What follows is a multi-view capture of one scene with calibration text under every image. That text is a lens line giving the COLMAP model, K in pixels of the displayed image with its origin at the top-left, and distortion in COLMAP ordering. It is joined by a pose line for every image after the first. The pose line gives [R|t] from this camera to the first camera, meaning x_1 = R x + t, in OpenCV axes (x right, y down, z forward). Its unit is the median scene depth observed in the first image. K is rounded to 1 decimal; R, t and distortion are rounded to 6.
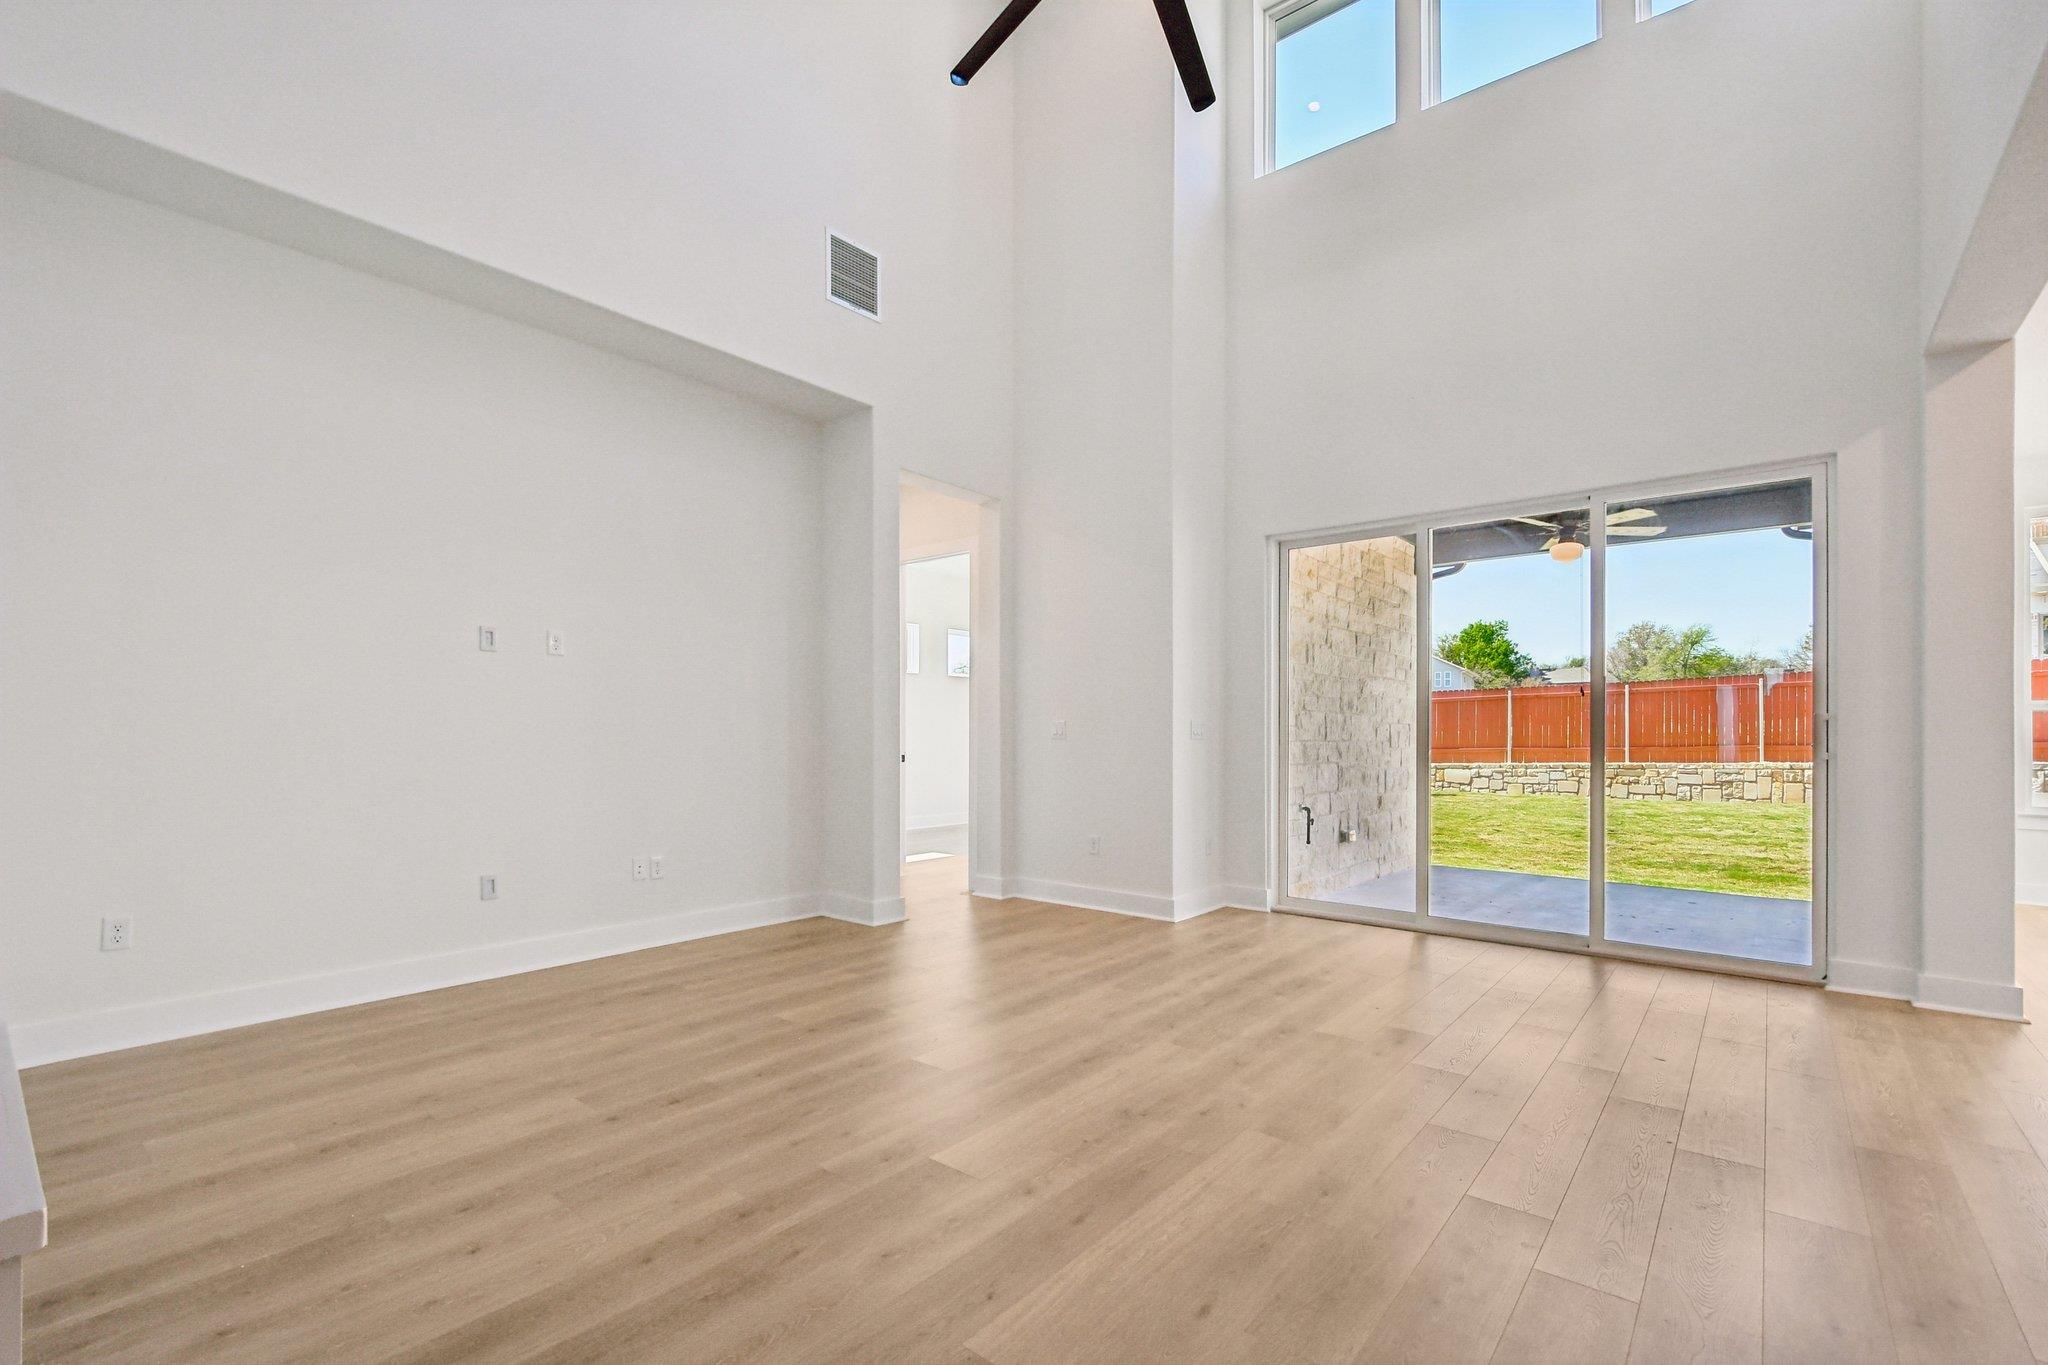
lens RADIAL K [[897.1, 0, 1018.6], [0, 897.1, 732.5], [0, 0, 1]] dist [-0.001852, -0.000581]
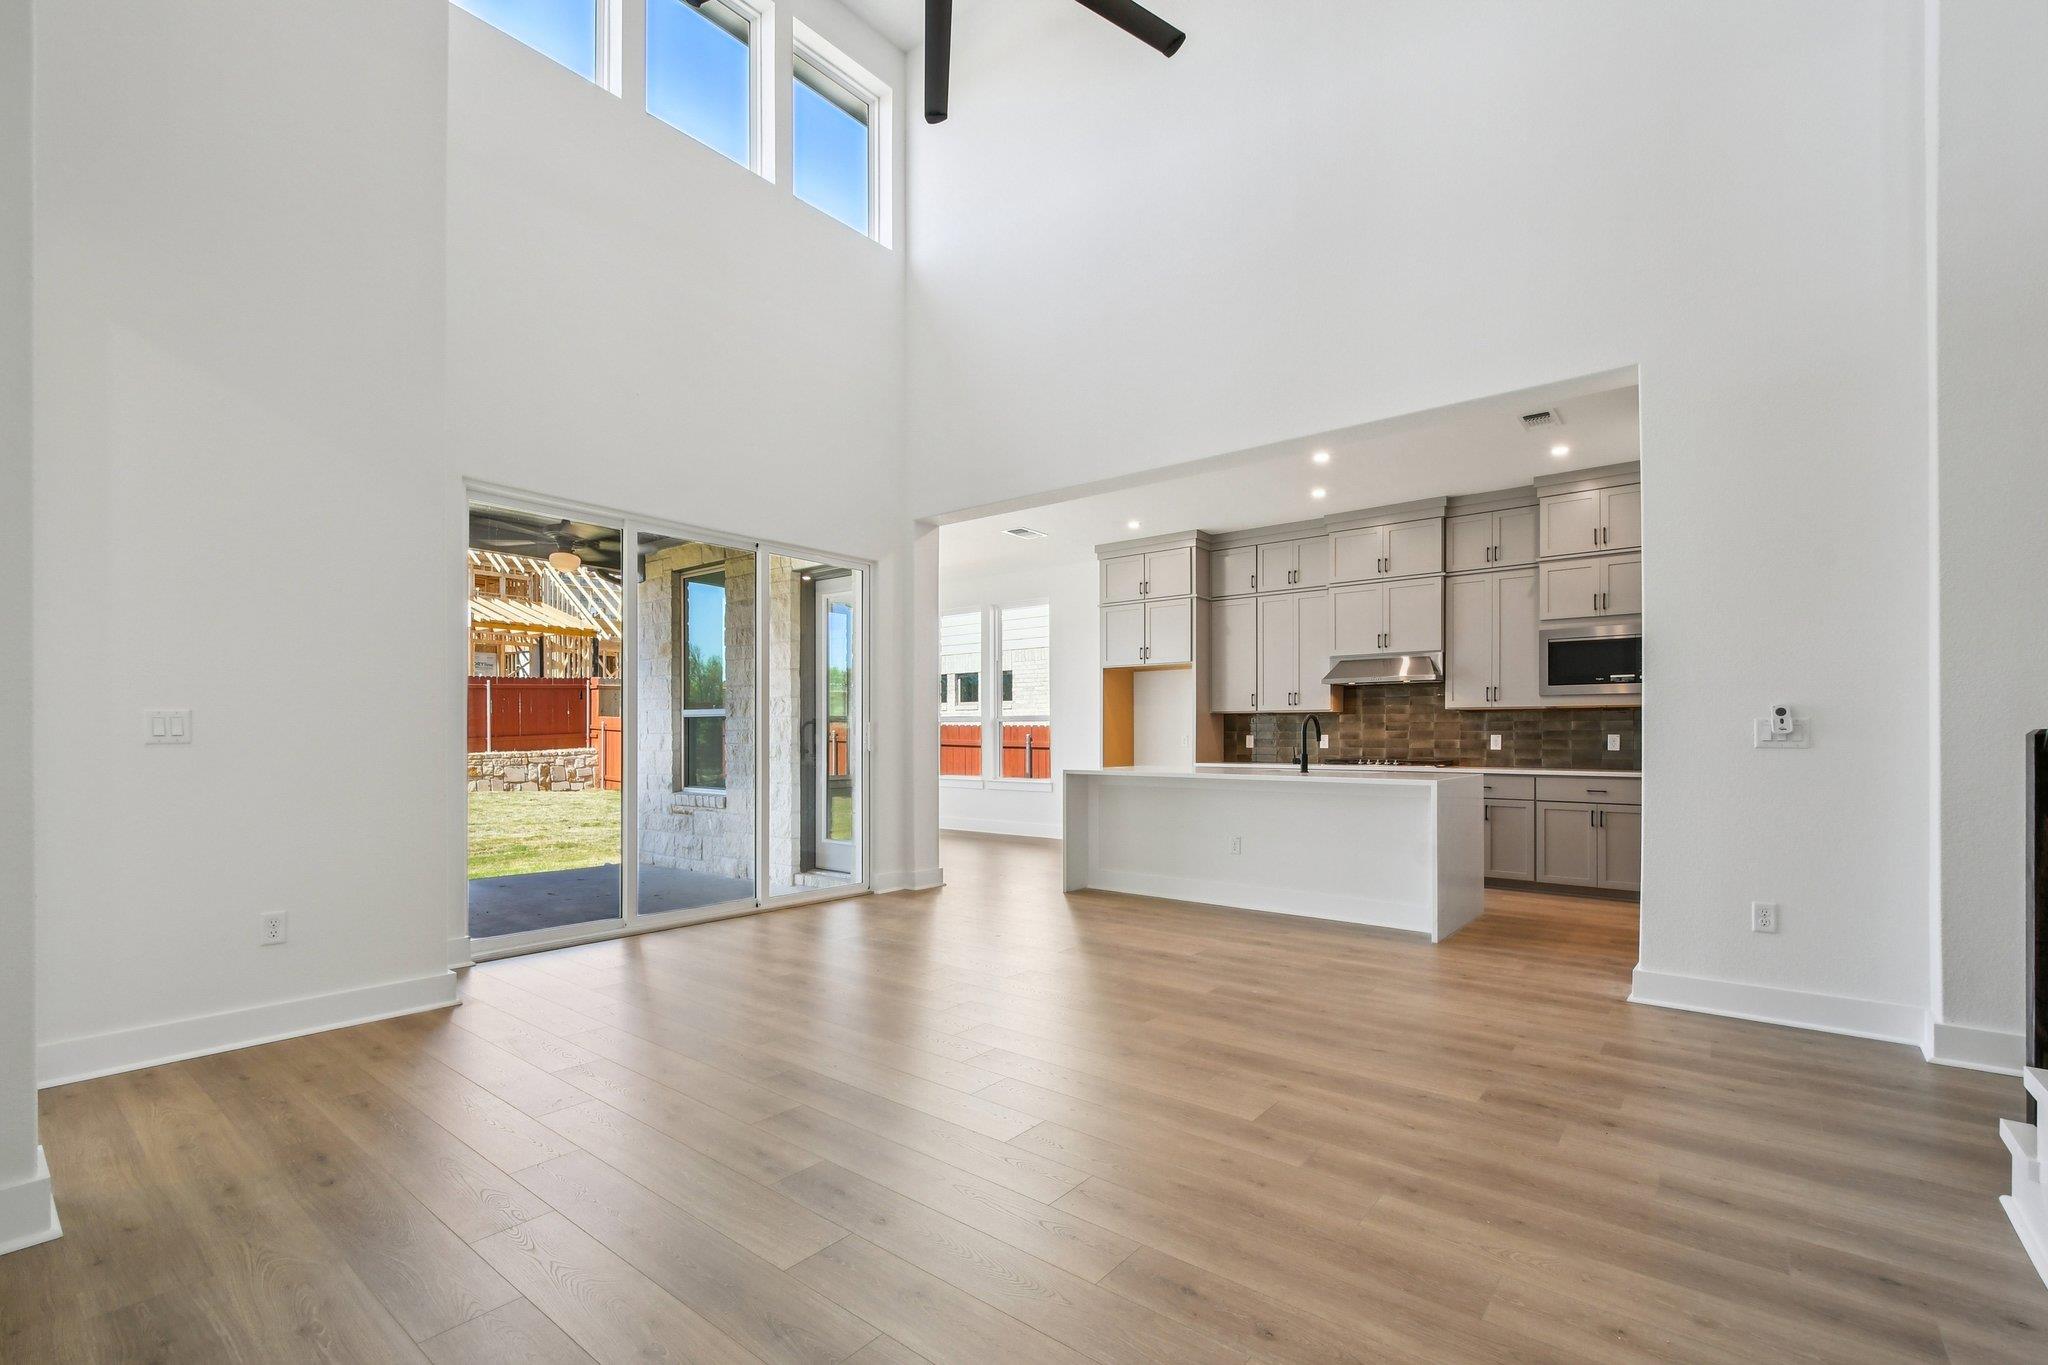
lens RADIAL K [[908.6, 0, 999.2], [0, 908.6, 729.9], [0, 0, 1]] dist [-0.000982, -0.000308]
pose [[-0.001674, 0.004888, 0.999987, -0.802165], [-0.002178, 0.999986, -0.004892, 0.000121], [-0.999996, -0.002187, -0.001663, 0.865383]]
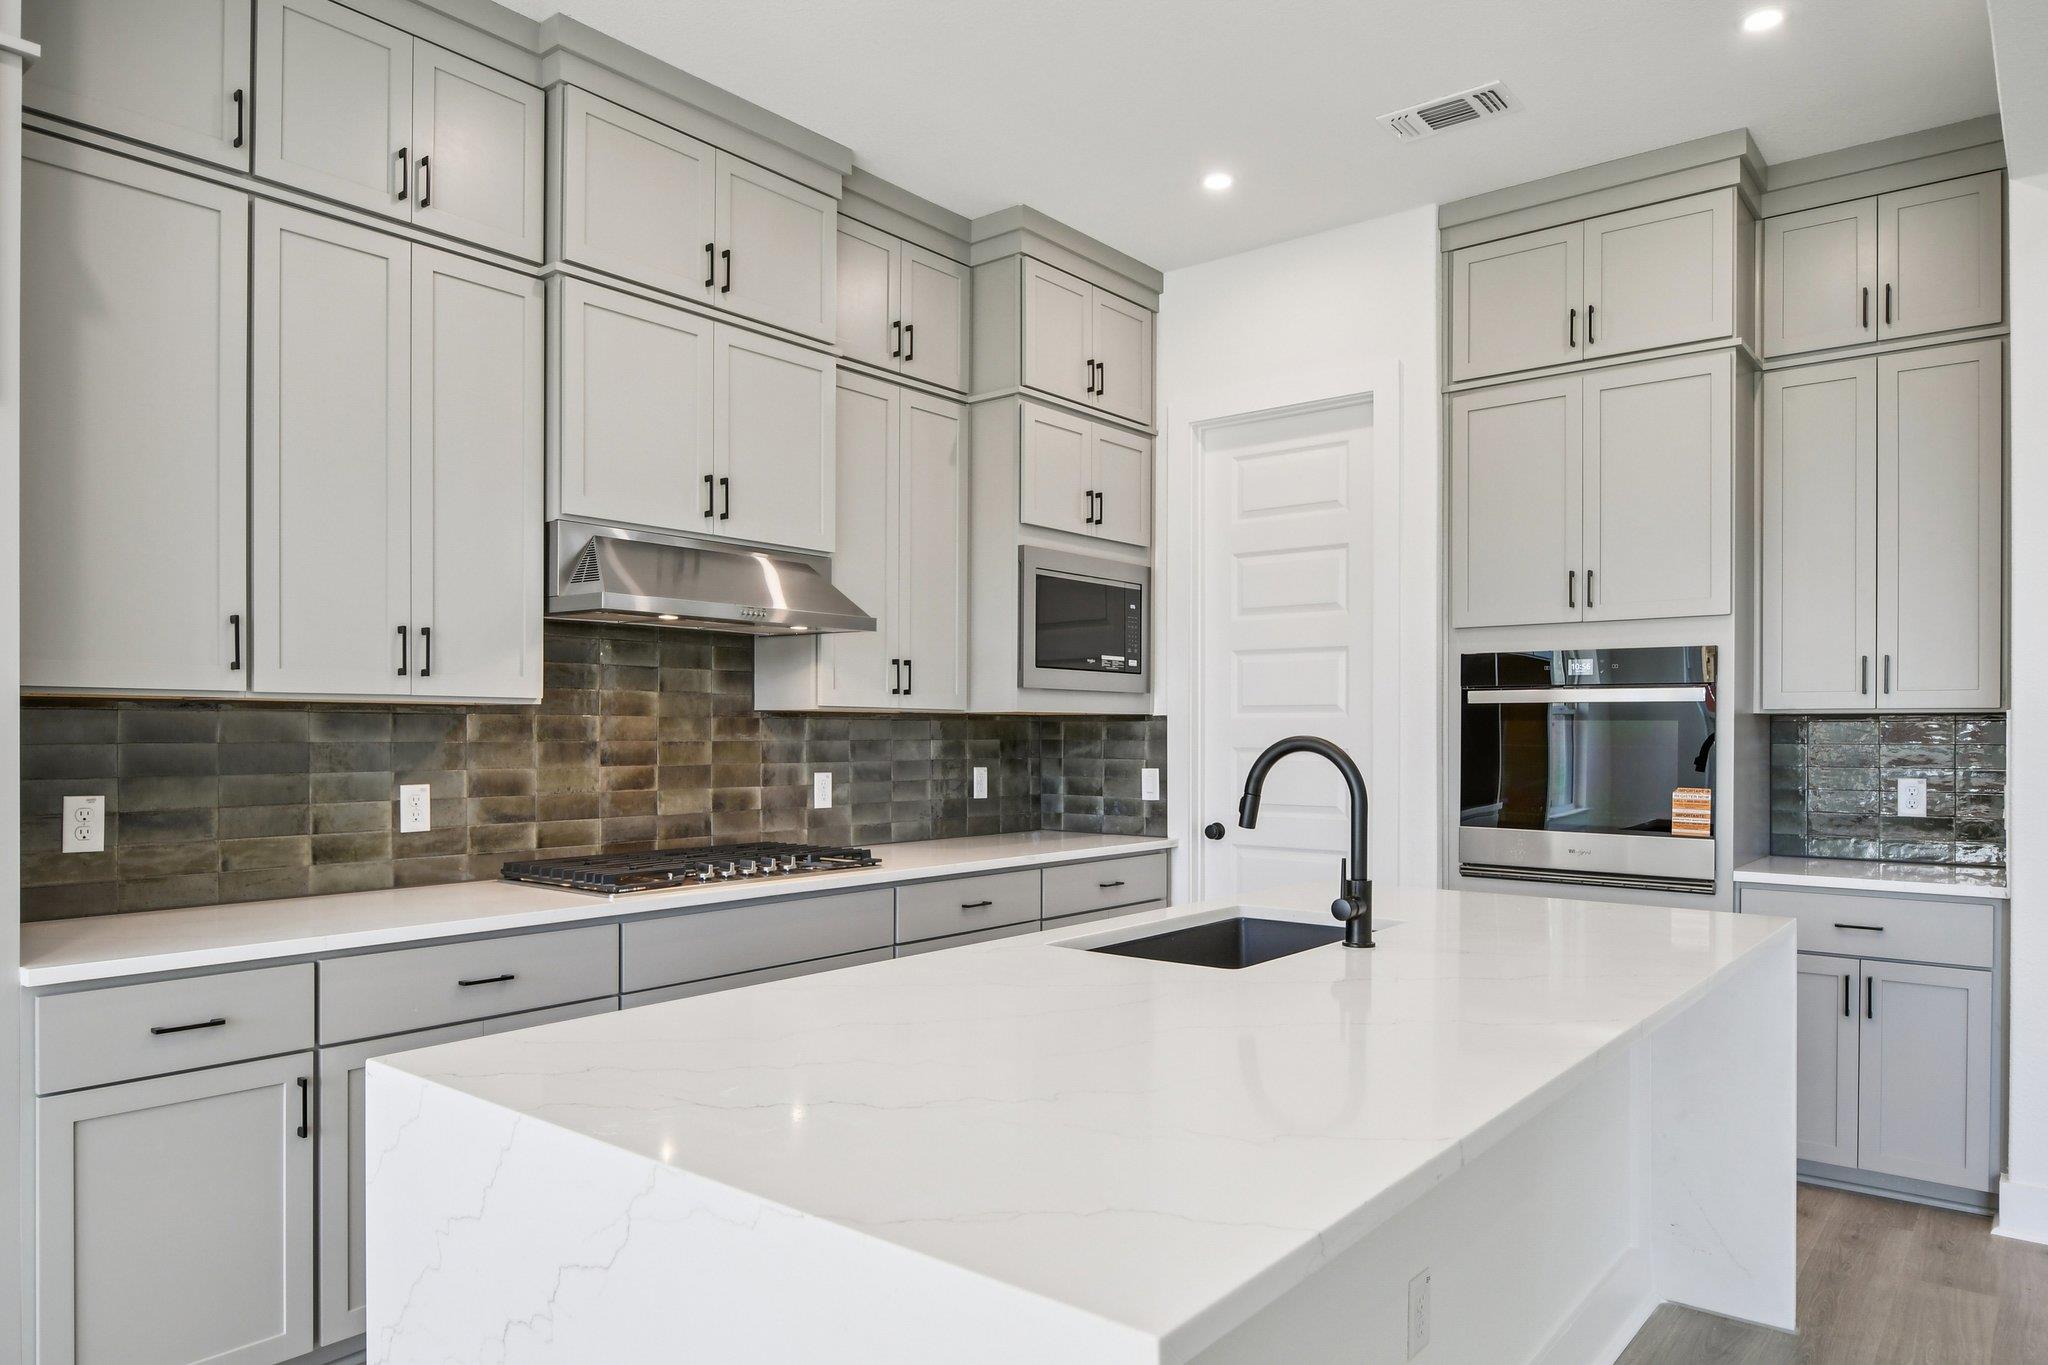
lens RADIAL K [[1308.1, 0, 1022.0], [0, 1308.1, 737.5], [0, 0, 1]] dist [-0.006060, -0.002592]
pose [[-0.999757, -0.006935, -0.020918, 1.045351], [-0.007015, 0.999968, 0.003760, -0.039215], [0.020891, 0.003906, -0.999774, 0.973201]]
